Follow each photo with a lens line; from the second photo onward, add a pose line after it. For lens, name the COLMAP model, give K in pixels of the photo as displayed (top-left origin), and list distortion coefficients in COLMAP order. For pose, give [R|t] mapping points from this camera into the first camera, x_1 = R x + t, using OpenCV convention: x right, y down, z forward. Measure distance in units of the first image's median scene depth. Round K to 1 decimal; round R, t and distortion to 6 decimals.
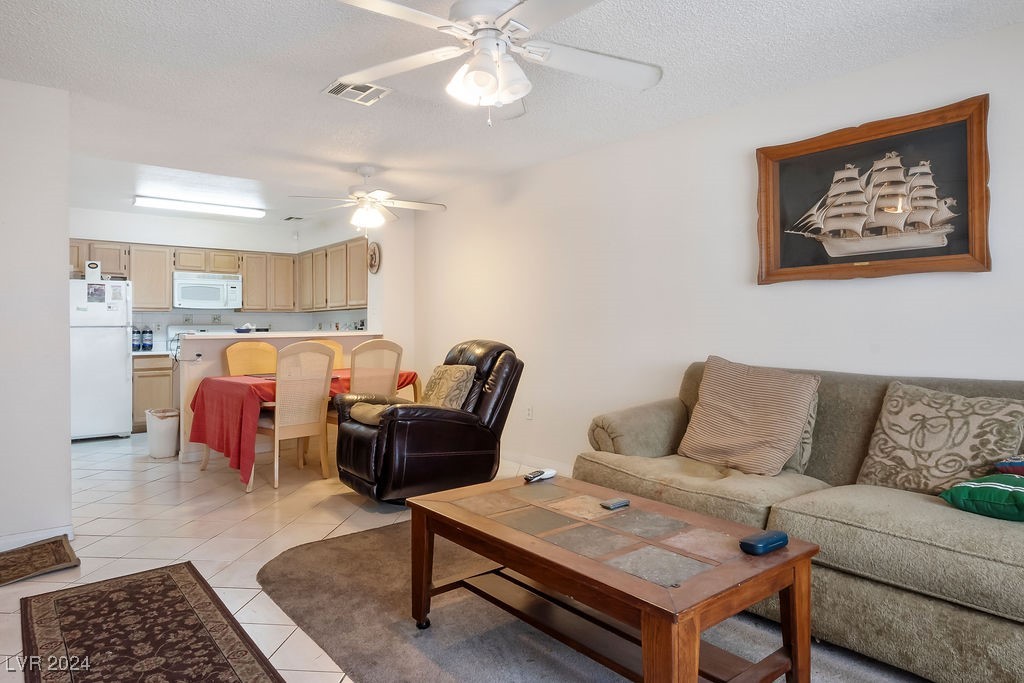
lens RADIAL K [[631.9, 0, 510.6], [0, 631.9, 327.8], [0, 0, 1]] dist [-0.003362, -0.001544]
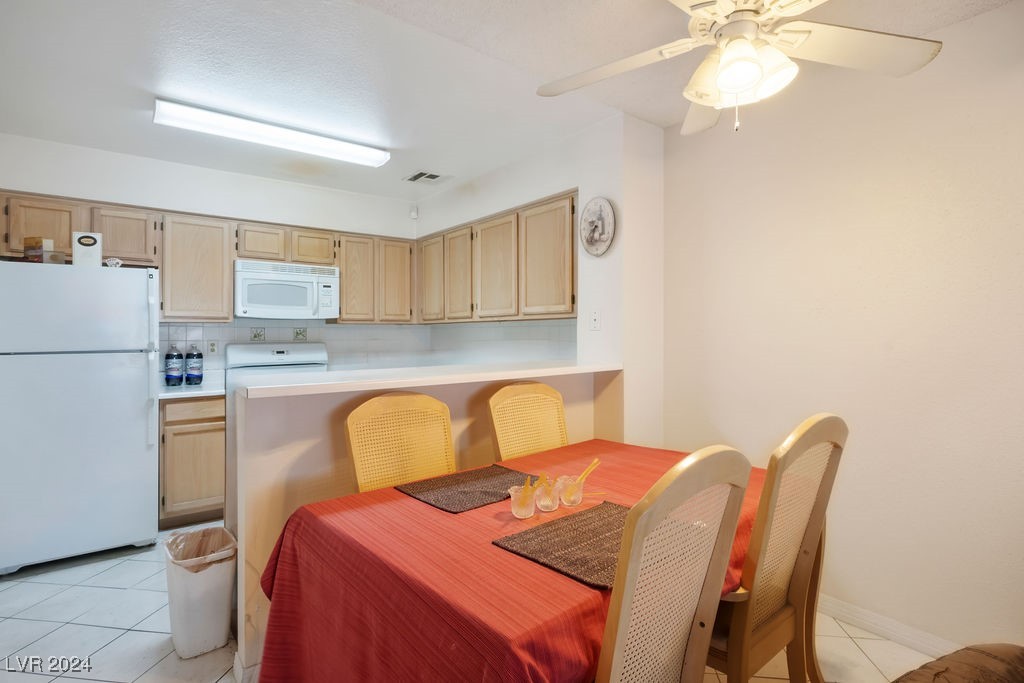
lens RADIAL K [[521.7, 0, 512.0], [0, 521.7, 335.6], [0, 0, 1]] dist [0.002439, 0.000691]
pose [[0.999746, 0.003881, -0.022187, -0.275729], [-0.003807, 0.999987, 0.003380, -0.018182], [0.022200, -0.003295, 0.999748, 0.543023]]
